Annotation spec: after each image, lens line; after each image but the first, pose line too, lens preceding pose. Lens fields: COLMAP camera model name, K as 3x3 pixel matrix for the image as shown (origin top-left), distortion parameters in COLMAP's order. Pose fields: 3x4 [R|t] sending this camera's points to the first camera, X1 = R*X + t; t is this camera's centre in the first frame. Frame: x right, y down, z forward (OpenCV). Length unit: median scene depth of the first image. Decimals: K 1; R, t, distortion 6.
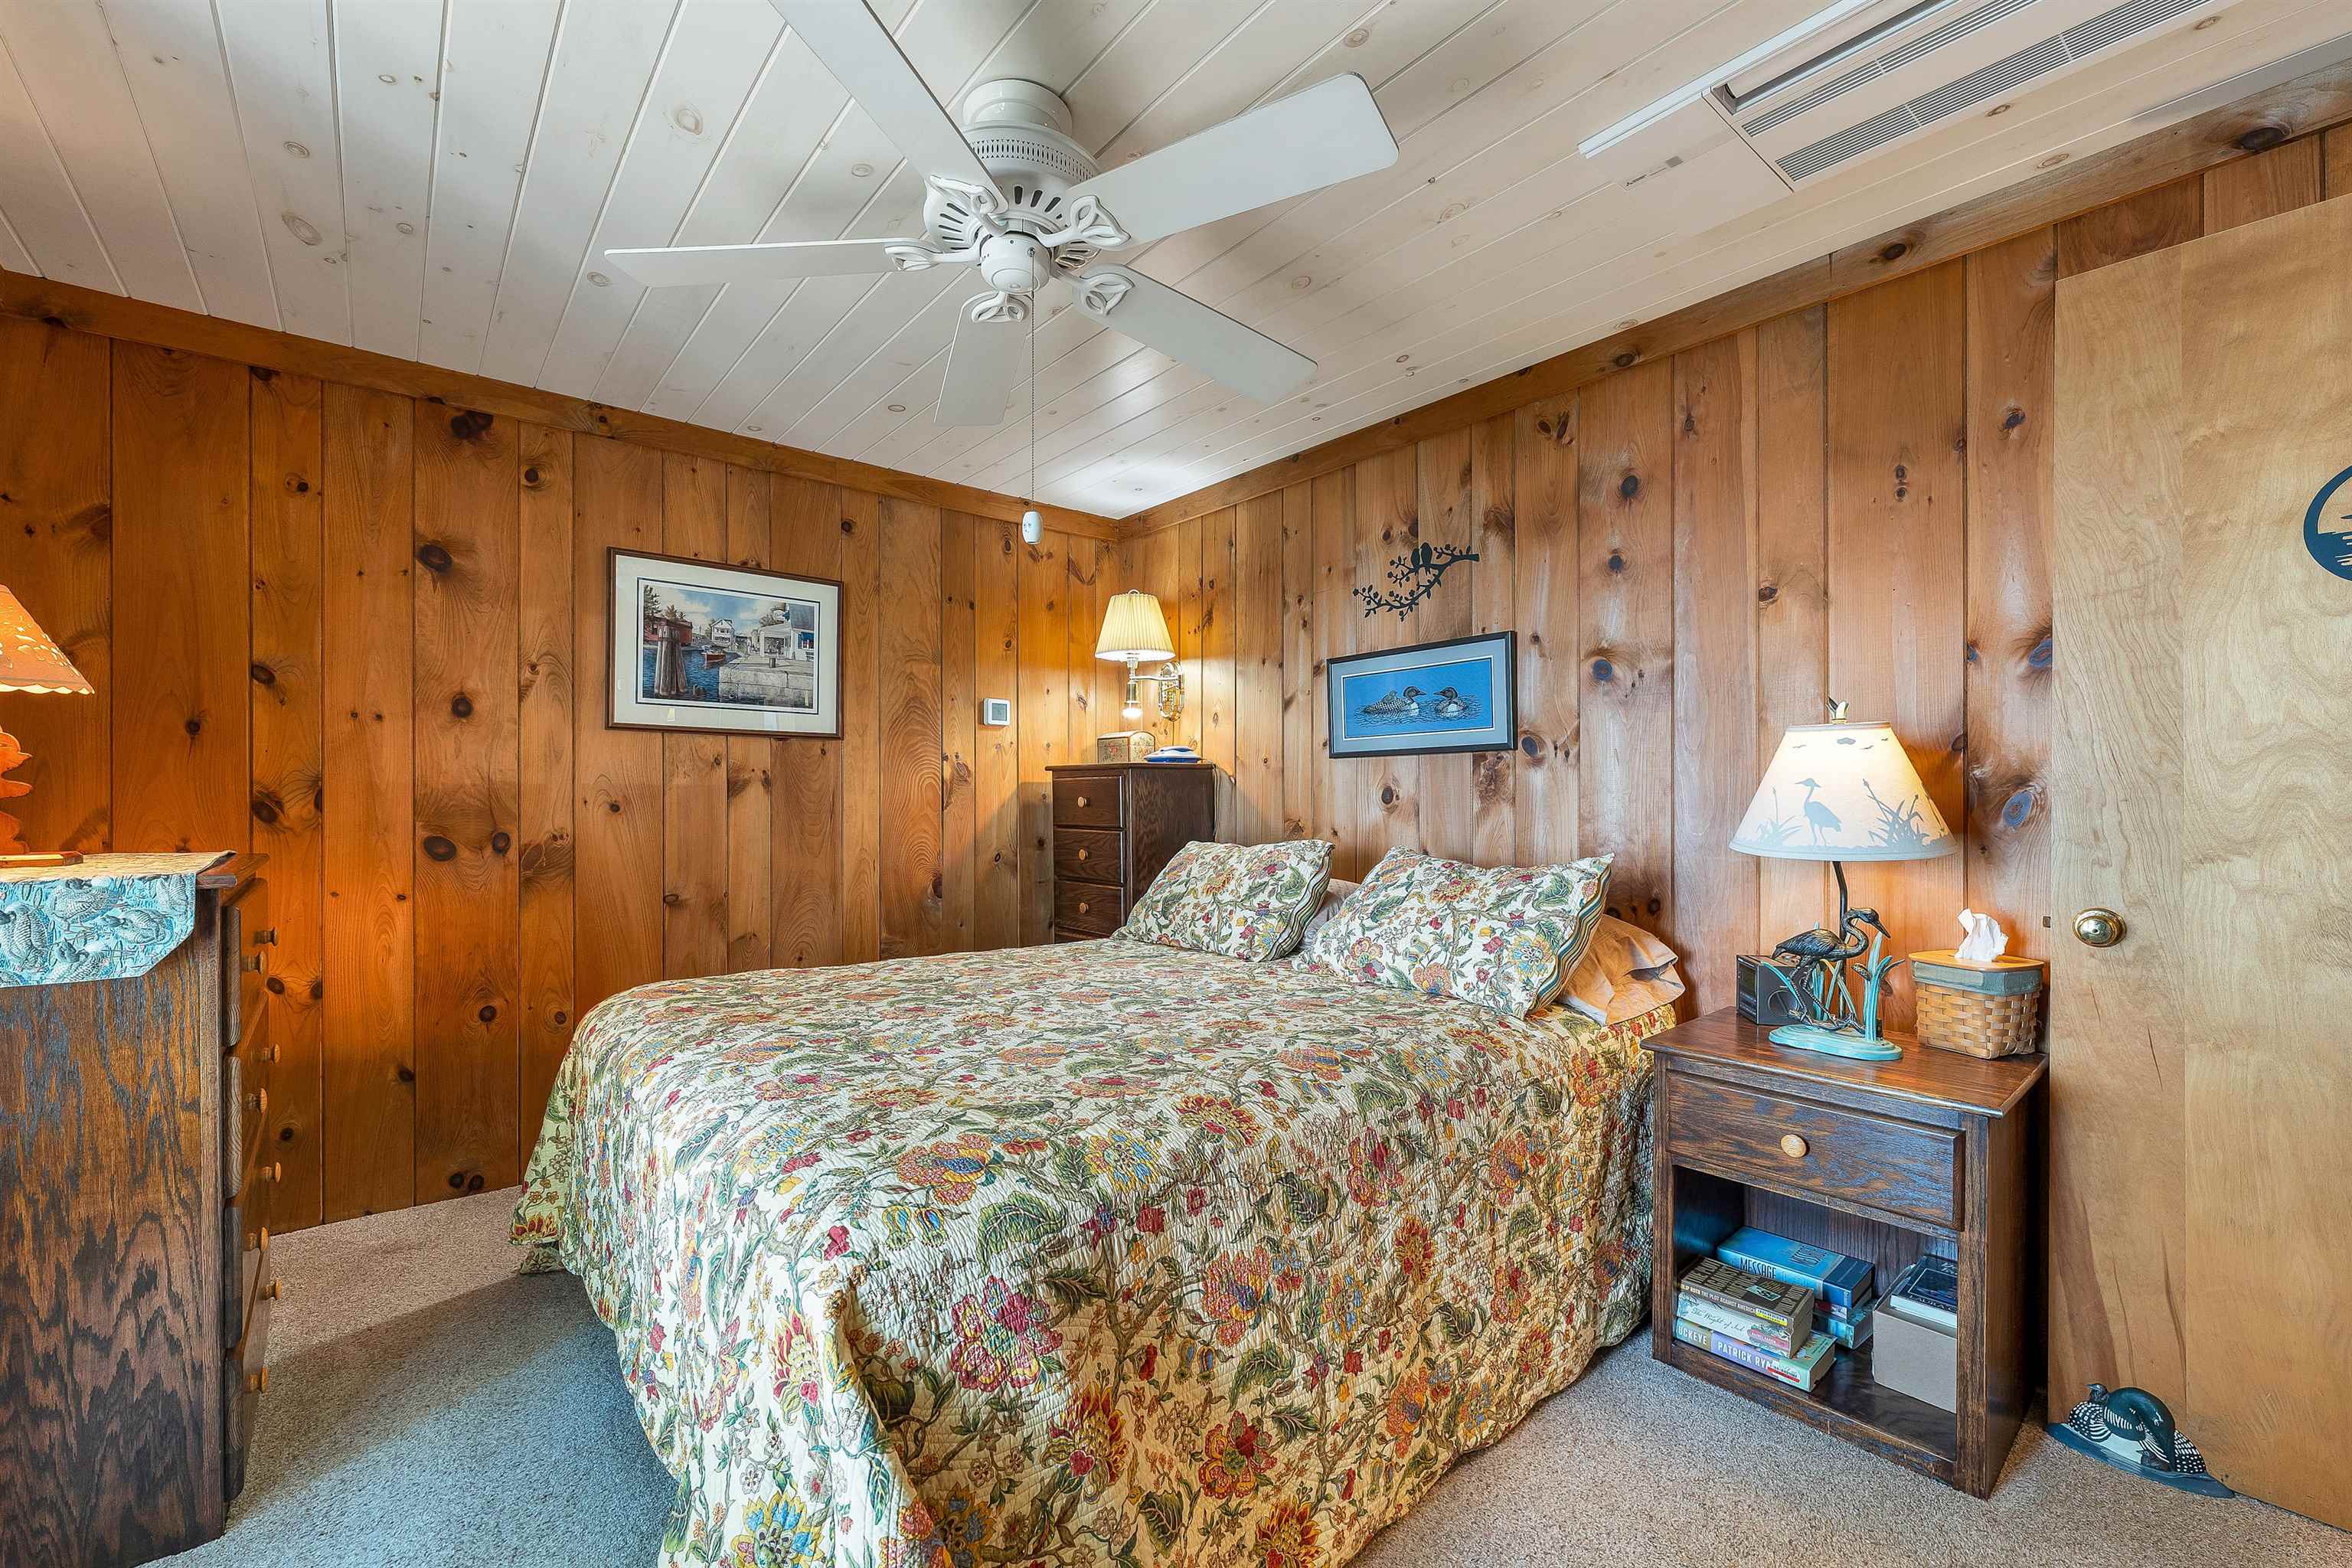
lens RADIAL K [[974.9, 0, 1168.4], [0, 974.9, 799.4], [0, 0, 1]] dist [0.001634, -0.000076]
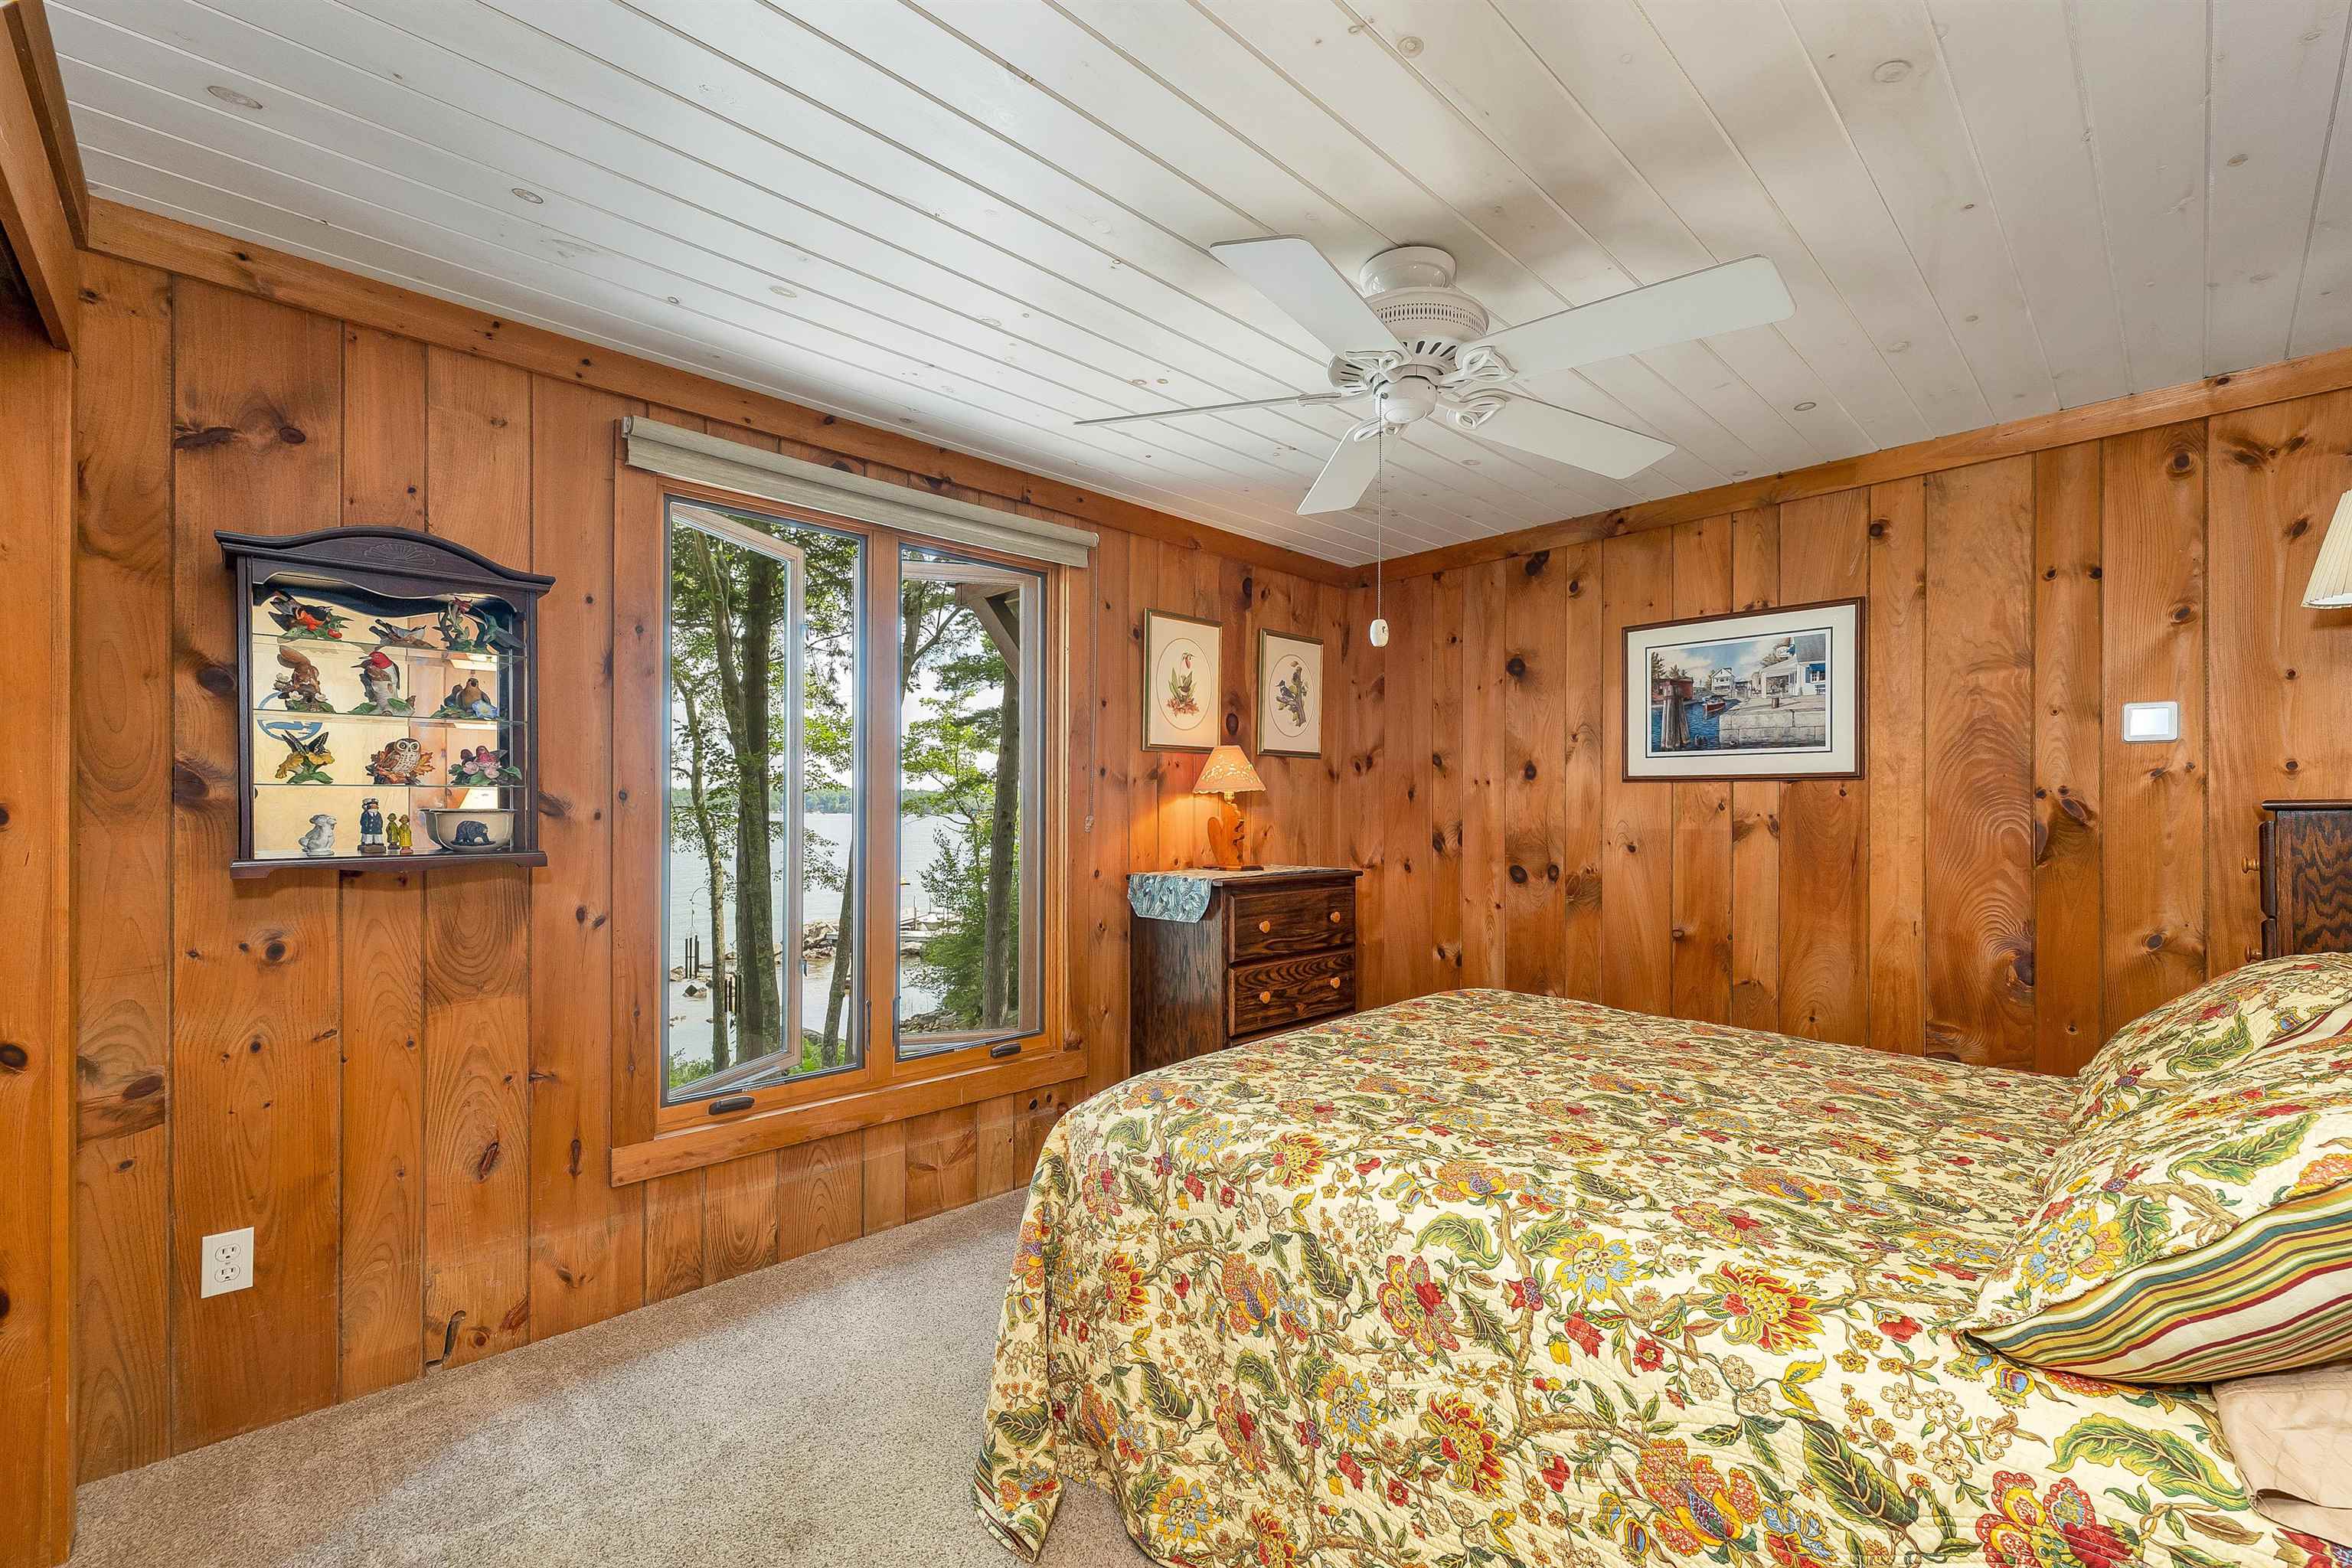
lens RADIAL K [[974.9, 0, 1168.4], [0, 974.9, 799.4], [0, 0, 1]] dist [0.001634, -0.000076]
pose [[0.072785, -0.012205, -0.997273, 0.648138], [-0.001217, 0.999923, -0.012326, -0.041290], [0.997347, 0.002111, 0.072765, 0.423918]]
